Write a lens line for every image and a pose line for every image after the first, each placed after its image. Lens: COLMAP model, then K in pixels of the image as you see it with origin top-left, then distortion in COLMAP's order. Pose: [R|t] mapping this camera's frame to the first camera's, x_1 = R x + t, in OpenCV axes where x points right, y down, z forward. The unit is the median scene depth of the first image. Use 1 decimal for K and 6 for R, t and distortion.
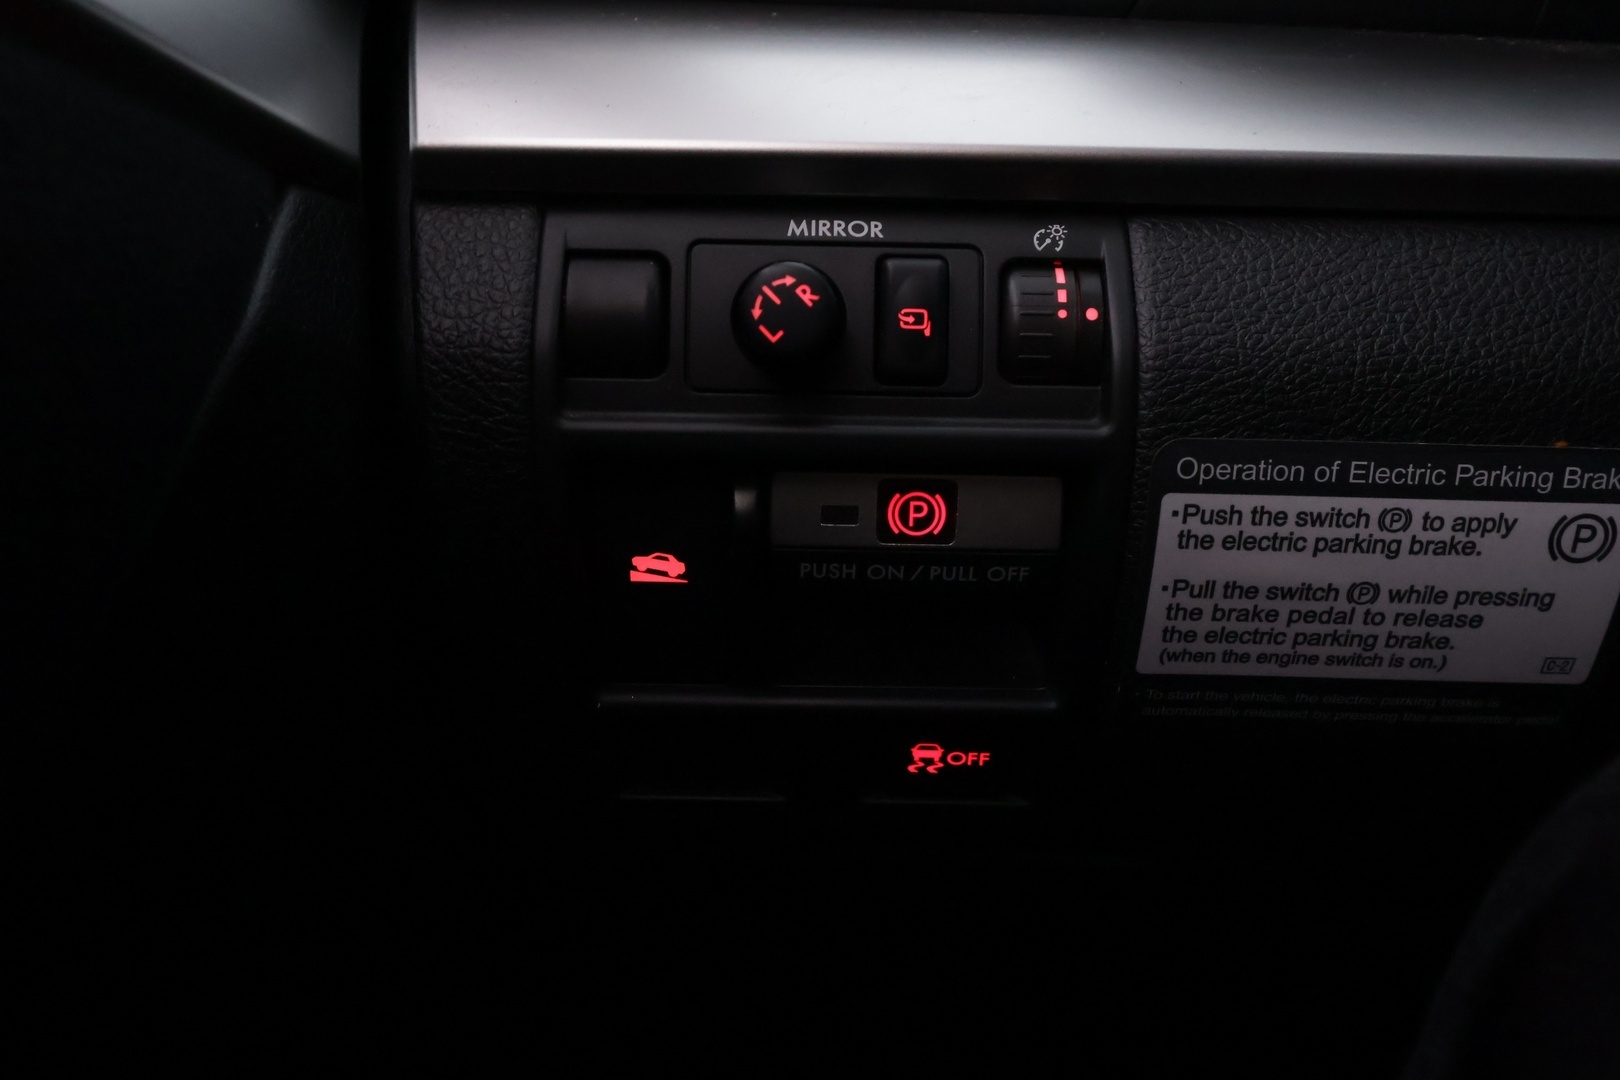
lens RADIAL K [[1225.8, 0, 810.0], [0, 1225.8, 540.0], [0, 0, 1]] dist [0.000041, -0.000545]
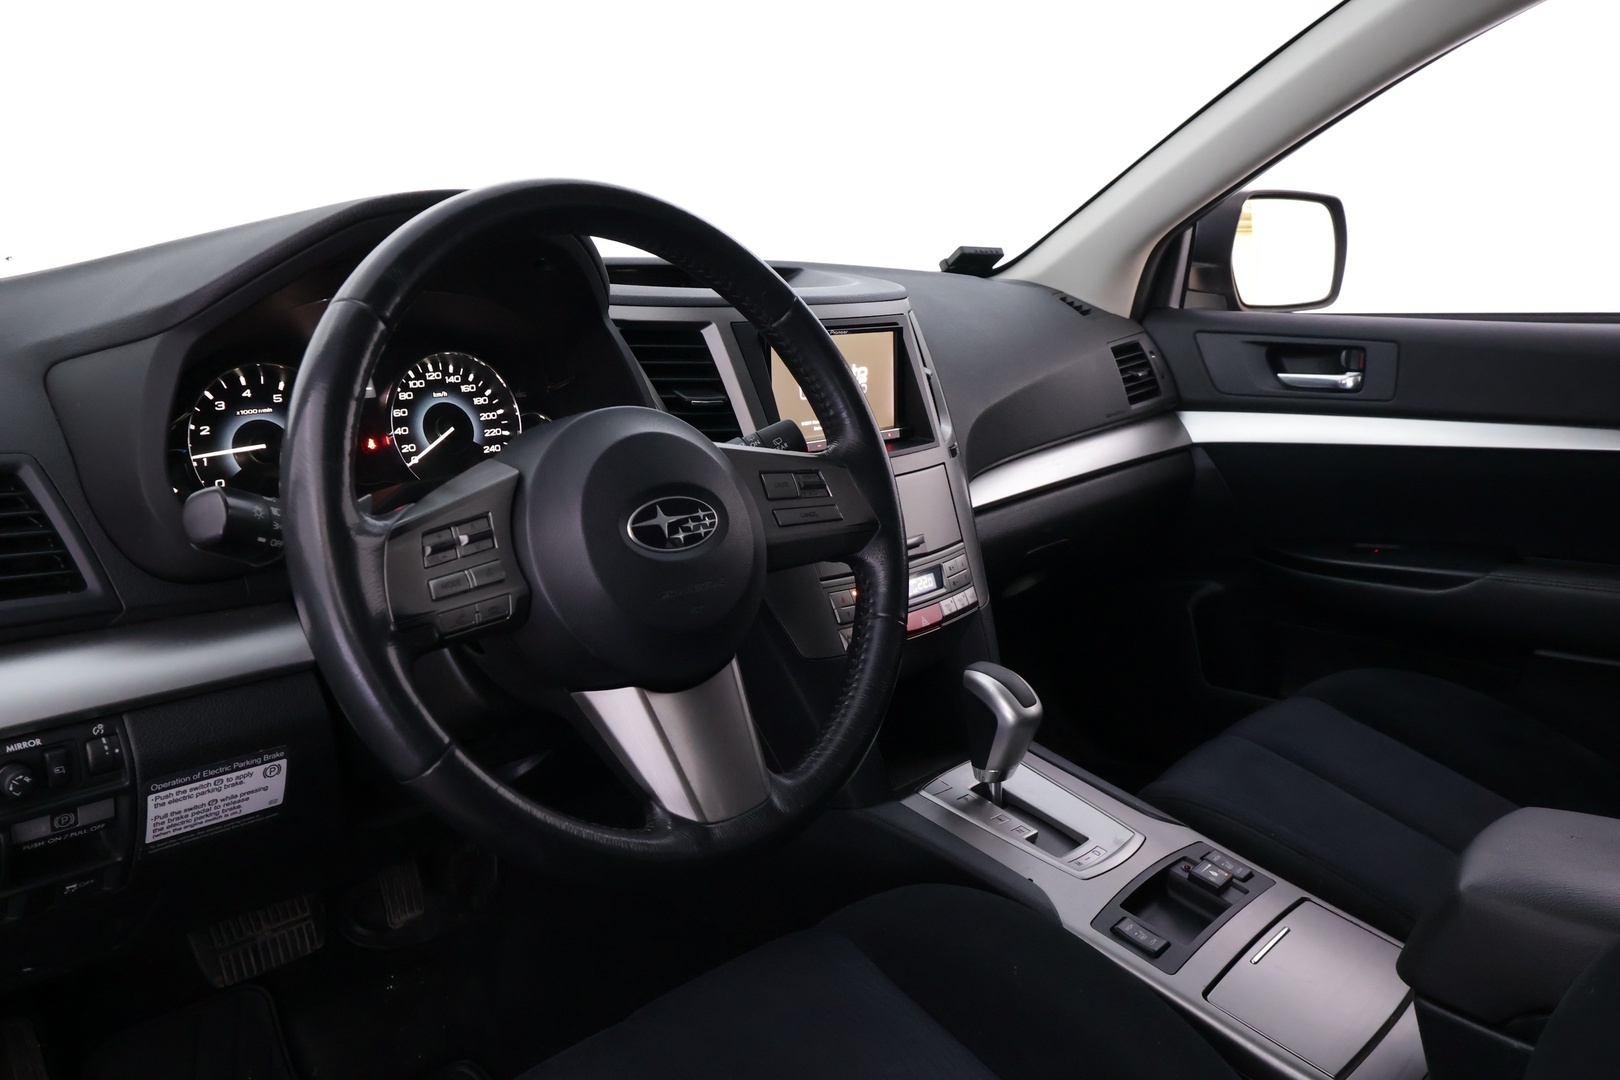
lens RADIAL K [[1340.5, 0, 810.0], [0, 1340.5, 540.0], [0, 0, 1]] dist [-0.002002, 0.001271]
pose [[0.688418, -0.175462, 0.703772, -0.904327], [0.069782, 0.981820, 0.176524, -1.225075], [-0.721950, -0.072412, 0.688146, -2.726063]]
